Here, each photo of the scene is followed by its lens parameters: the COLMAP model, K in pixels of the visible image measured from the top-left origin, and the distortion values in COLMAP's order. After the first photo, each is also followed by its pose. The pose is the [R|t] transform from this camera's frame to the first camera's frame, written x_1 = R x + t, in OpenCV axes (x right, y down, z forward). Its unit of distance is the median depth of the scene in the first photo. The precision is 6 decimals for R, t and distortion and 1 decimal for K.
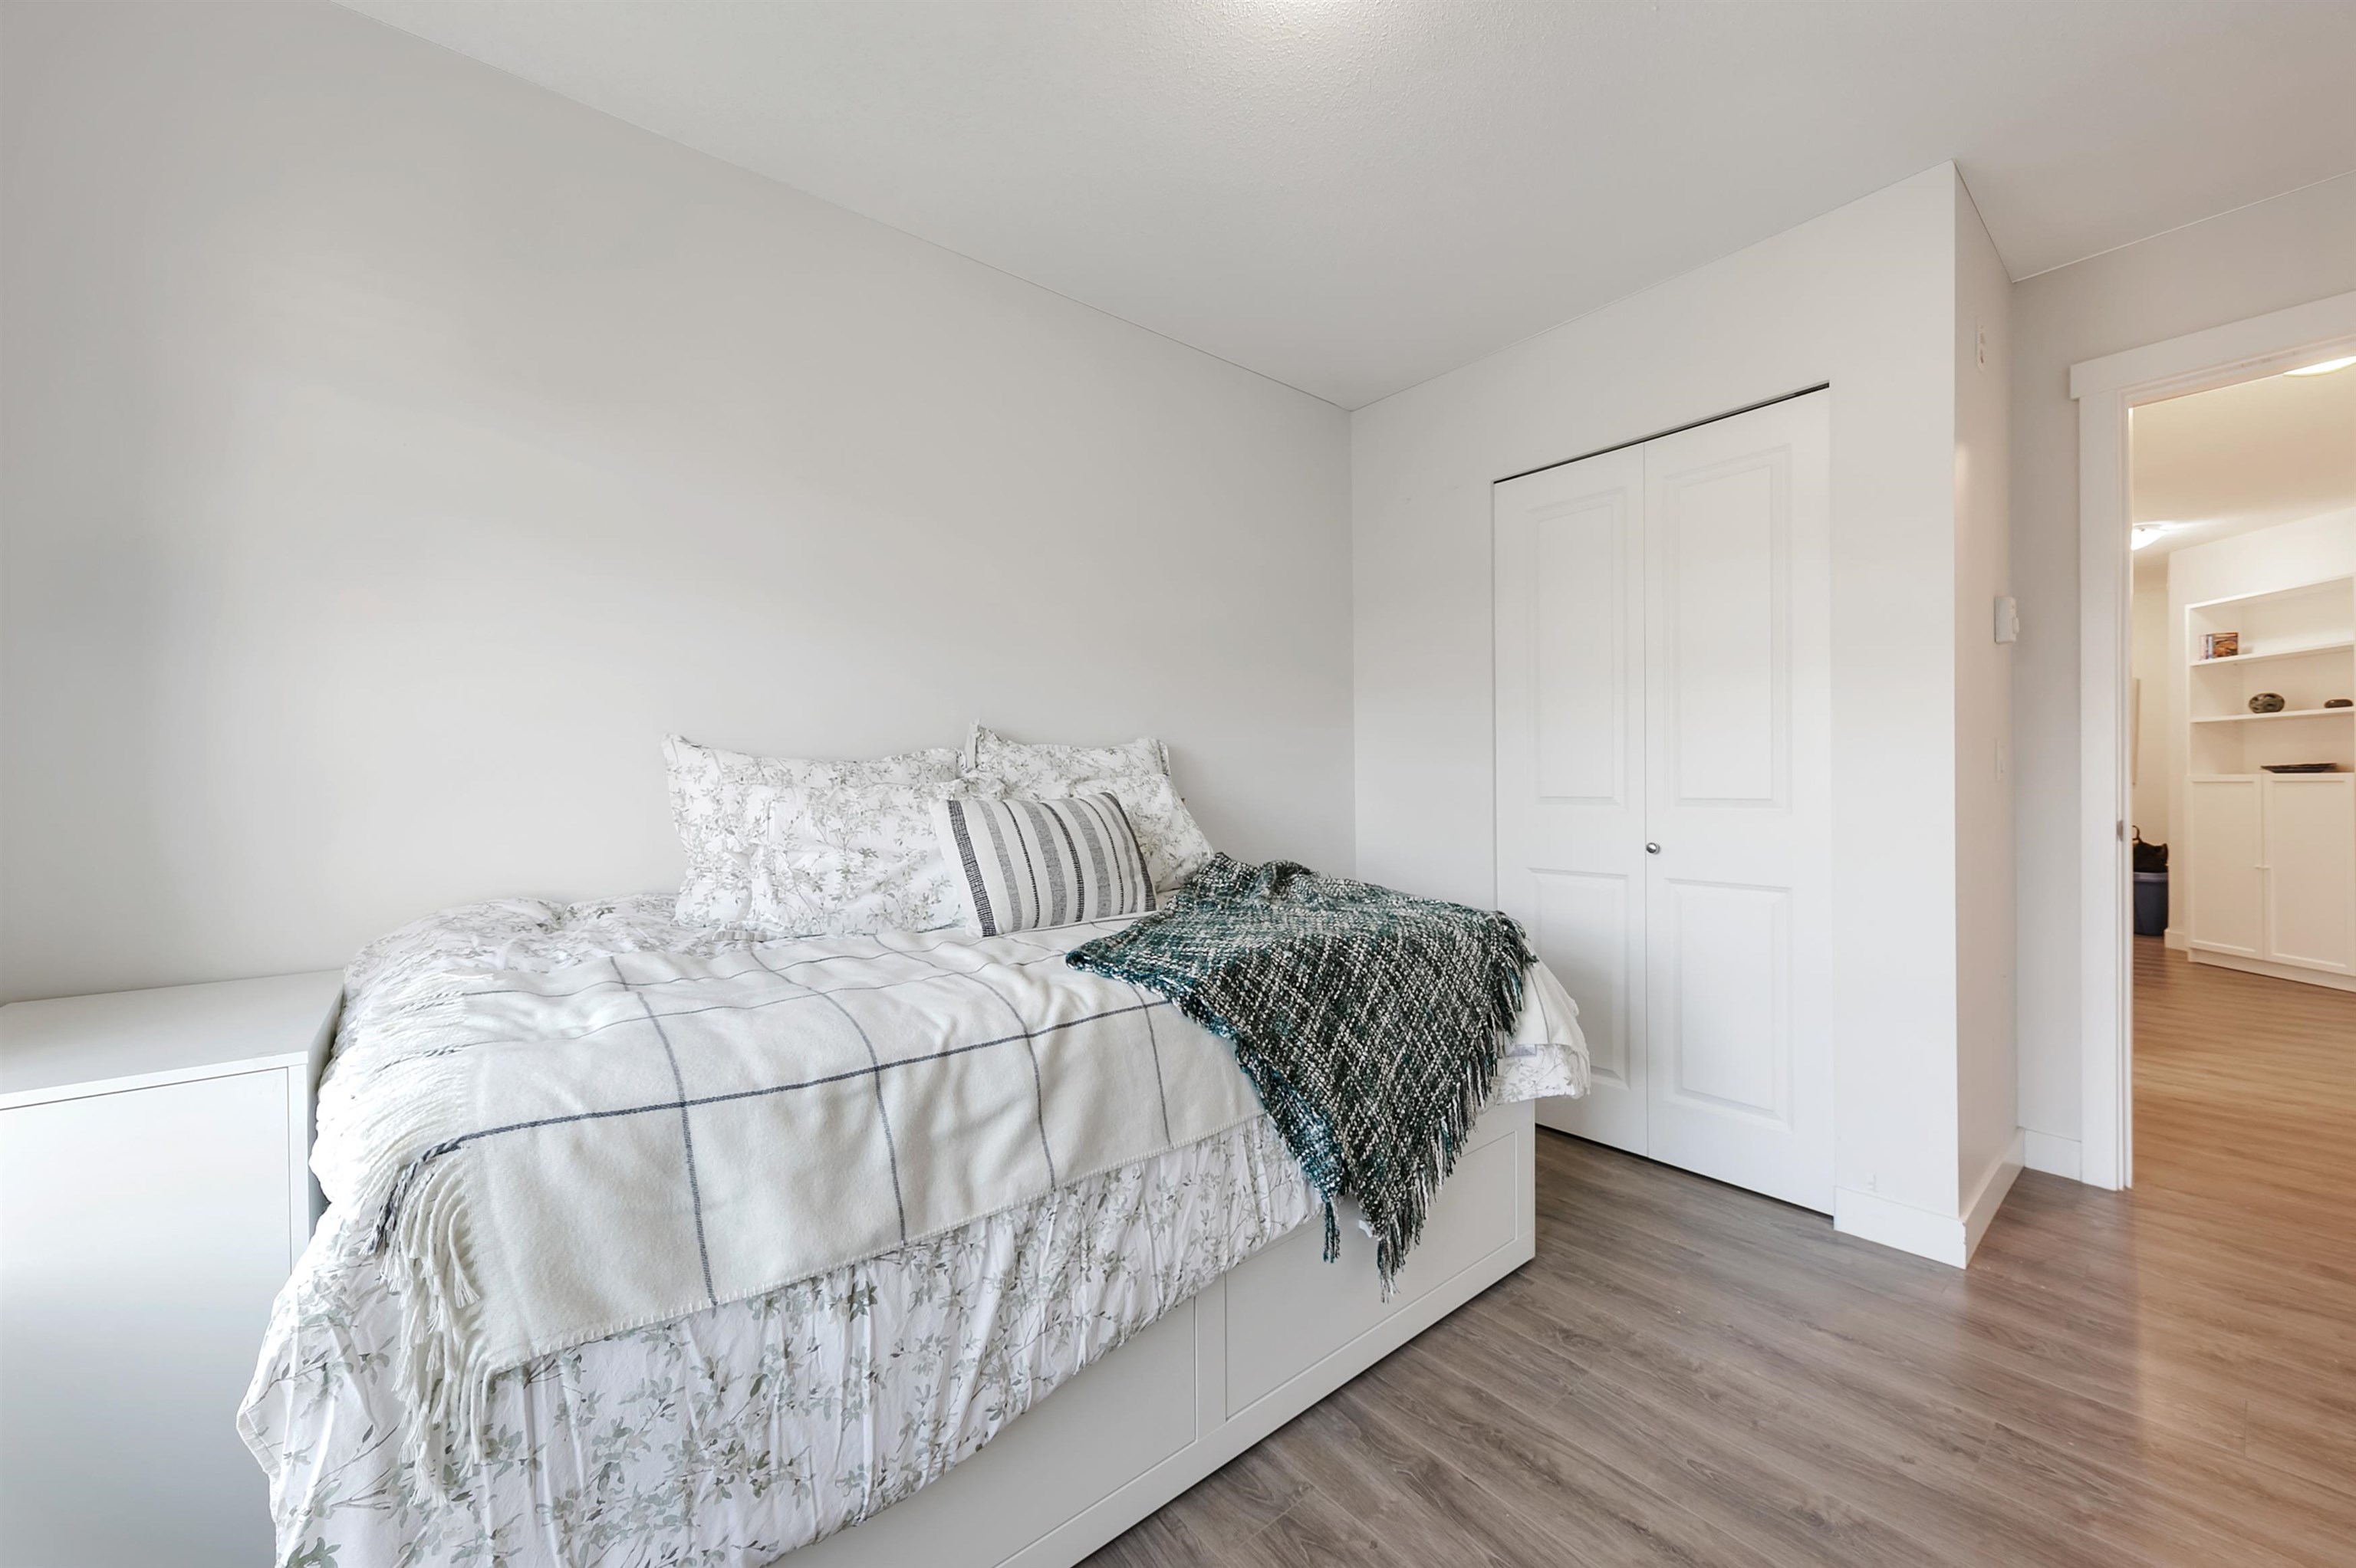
lens RADIAL K [[879.6, 0, 1191.2], [0, 879.6, 781.2], [0, 0, 1]] dist [0.000665, 0.000024]
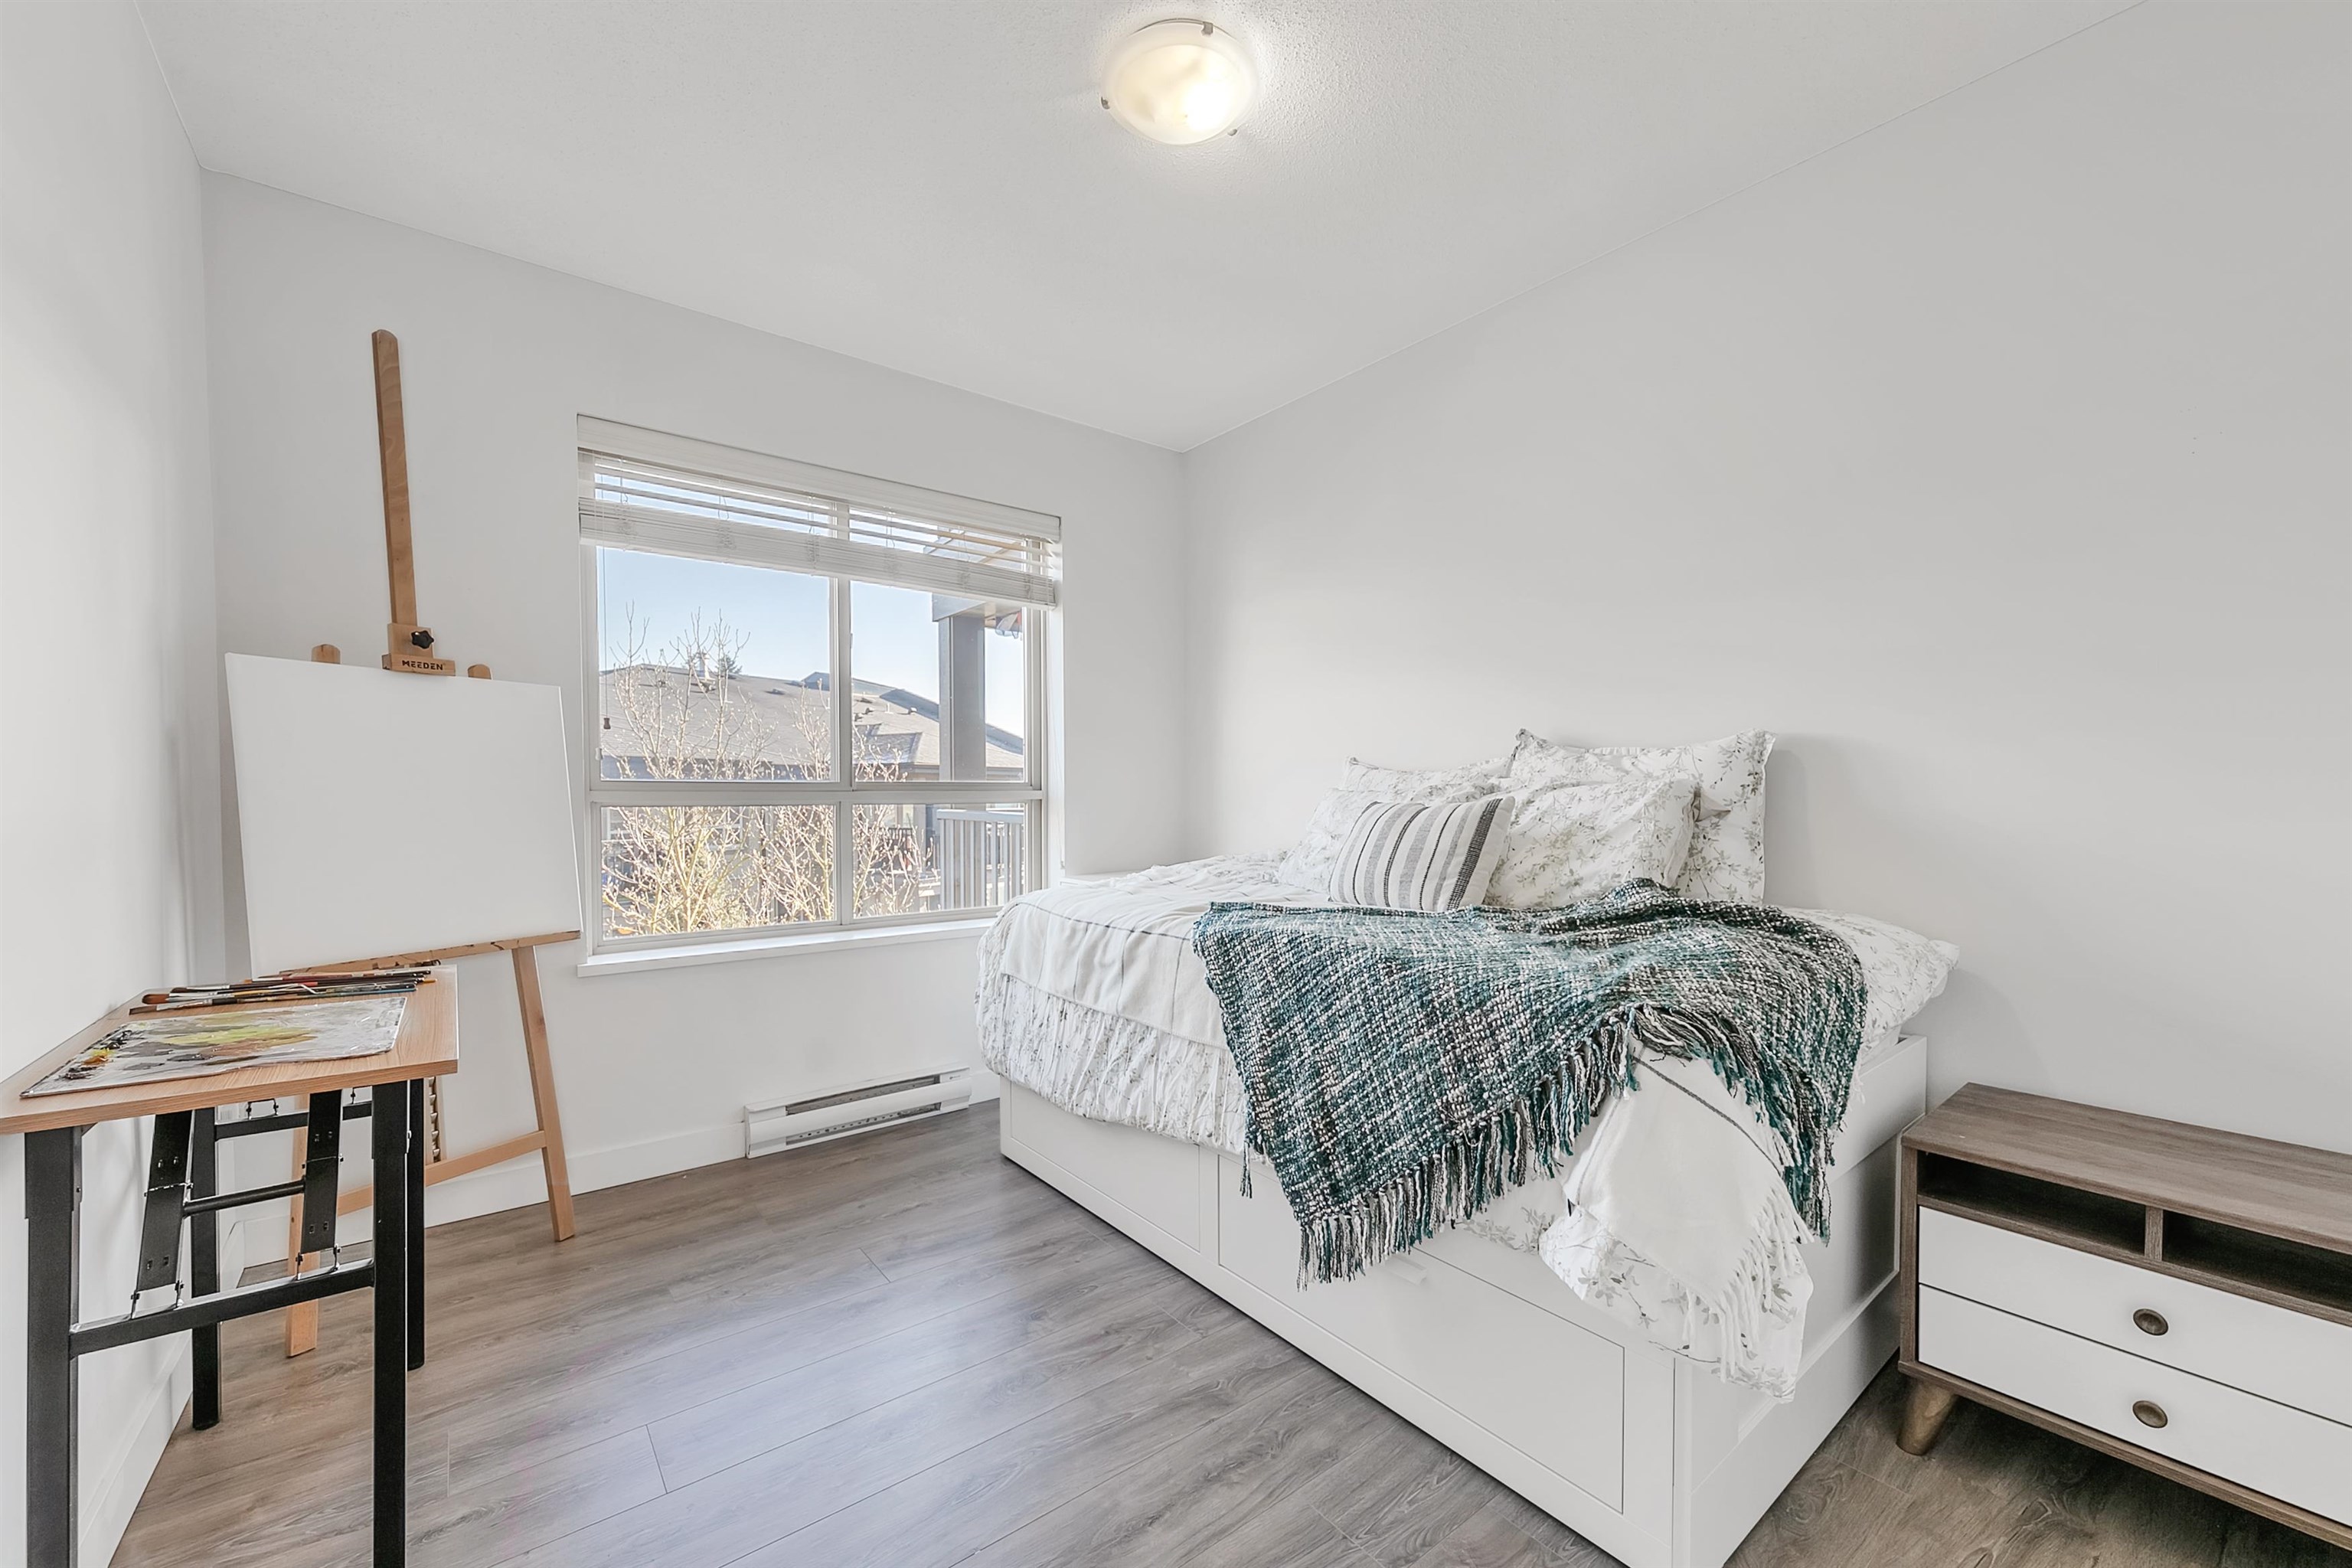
lens RADIAL K [[928.5, 0, 1172.1], [0, 928.5, 795.1], [0, 0, 1]] dist [0.002524, 0.000191]
pose [[-0.025709, 0.018594, -0.999497, 1.506651], [0.005280, 0.999816, 0.018464, -0.018926], [0.999656, -0.004802, -0.025802, 1.006016]]
